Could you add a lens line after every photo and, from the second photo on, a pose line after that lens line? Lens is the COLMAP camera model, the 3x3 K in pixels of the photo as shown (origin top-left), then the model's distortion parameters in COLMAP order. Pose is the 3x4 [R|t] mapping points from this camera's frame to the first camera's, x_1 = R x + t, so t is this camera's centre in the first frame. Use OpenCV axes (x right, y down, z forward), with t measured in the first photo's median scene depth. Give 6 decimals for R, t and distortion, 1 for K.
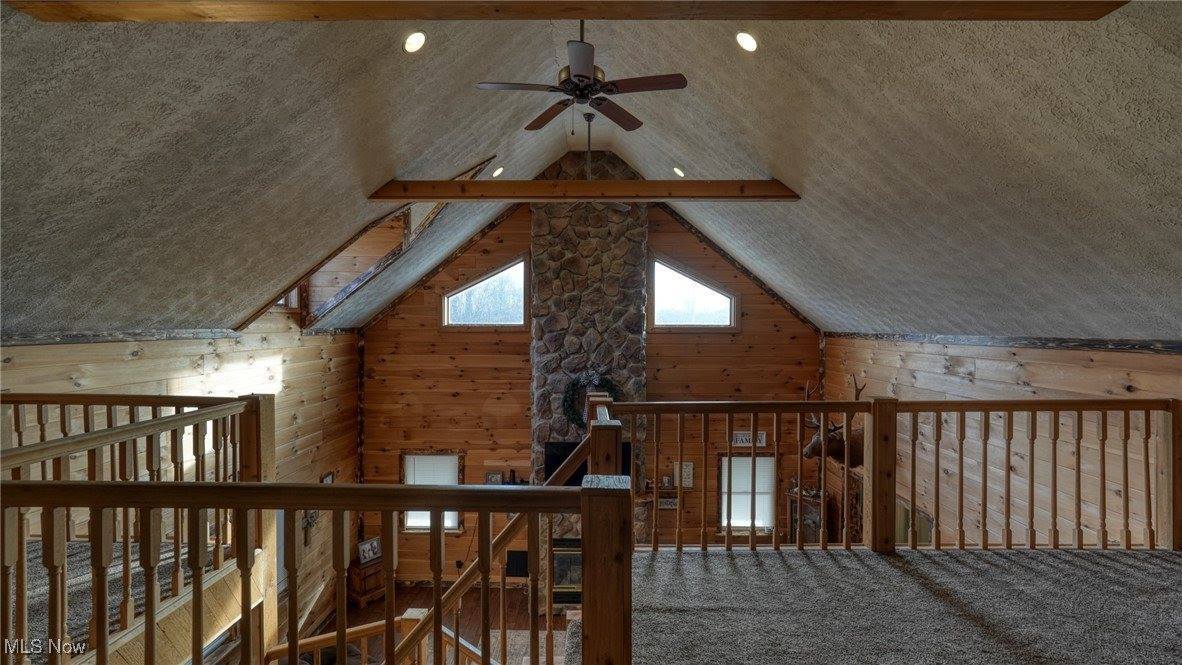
lens RADIAL K [[517.9, 0, 591.0], [0, 517.9, 331.9], [0, 0, 1]] dist [-0.016791, 0.007573]
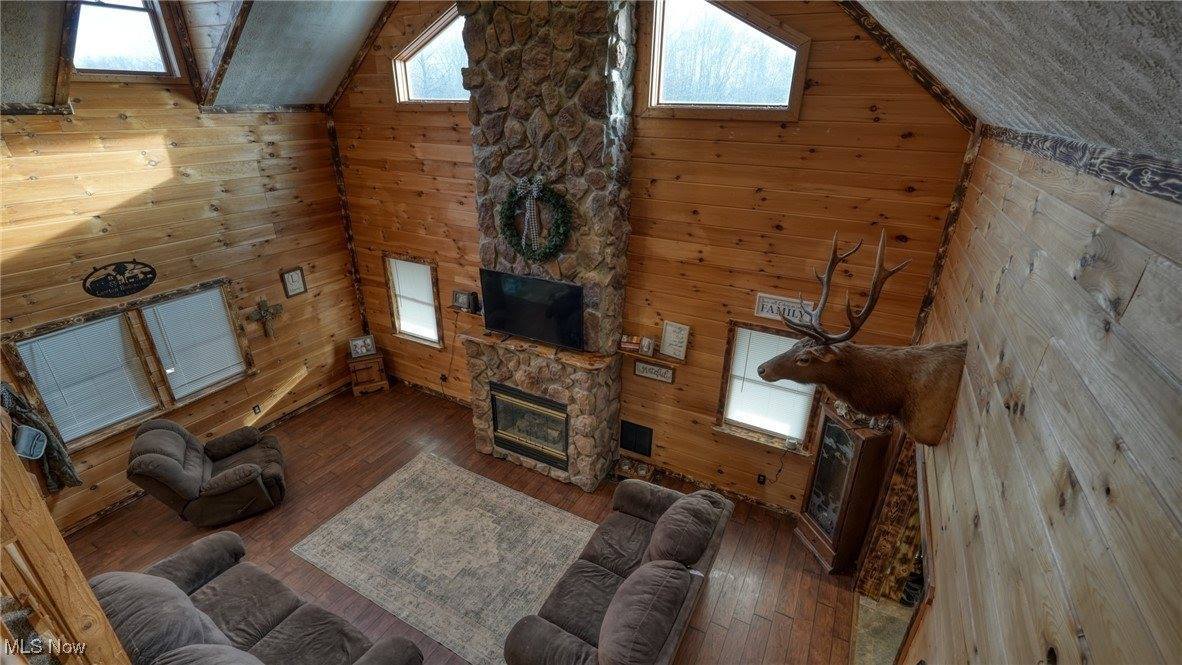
lens RADIAL K [[517.9, 0, 585.7], [0, 517.9, 334.8], [0, 0, 1]] dist [-0.016791, 0.007573]
pose [[0.882987, 0.200371, -0.424483, 0.370284], [-0.016439, 0.916959, 0.398642, -0.005010], [0.469110, -0.345018, 0.812957, 0.387520]]
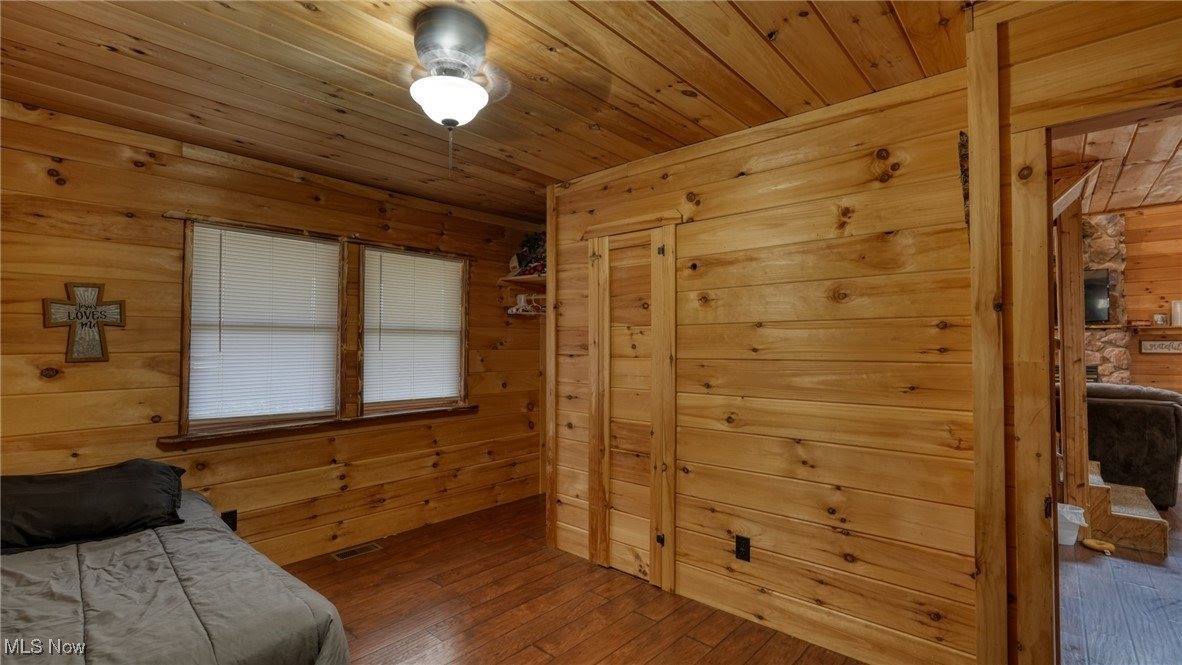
lens RADIAL K [[517.9, 0, 593.2], [0, 517.9, 334.0], [0, 0, 1]] dist [-0.016791, 0.007573]
pose [[0.757493, -0.015695, -0.652655, -0.022101], [-0.010169, 0.999306, -0.035835, 0.357352], [0.652764, 0.033782, 0.756808, -0.349639]]
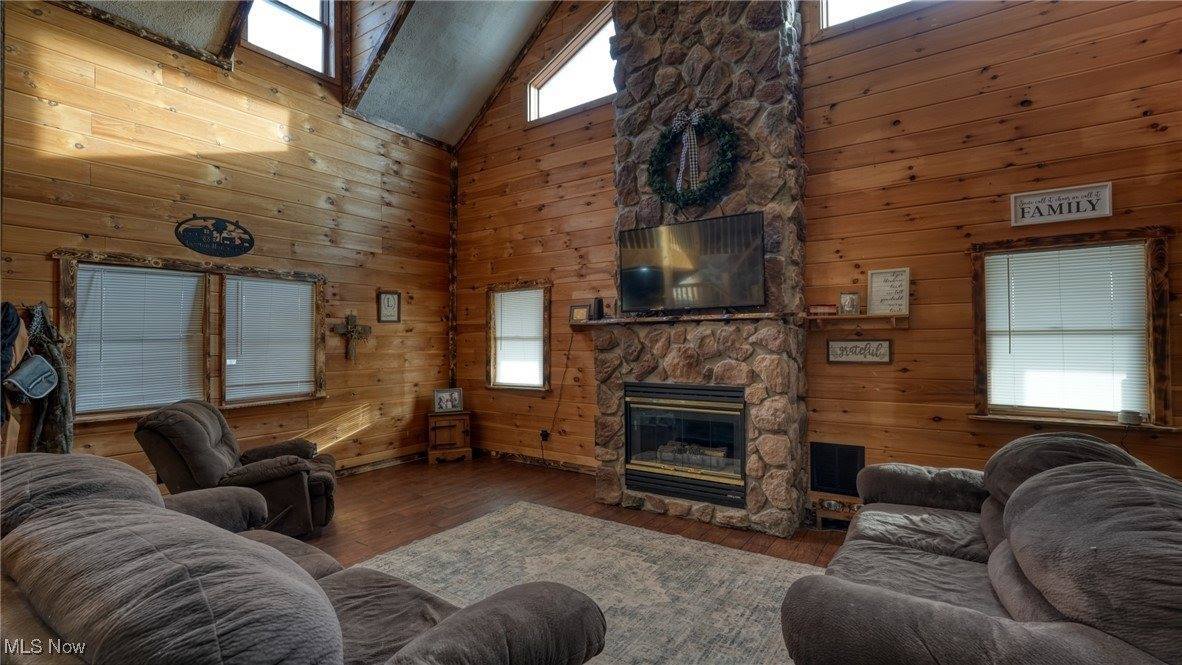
lens RADIAL K [[517.9, 0, 585.4], [0, 517.9, 330.7], [0, 0, 1]] dist [-0.016791, 0.007573]
pose [[0.833473, -0.018272, -0.552258, 0.211829], [-0.002271, 0.999331, -0.036491, 0.335996], [0.552555, 0.031669, 0.832874, 0.418623]]
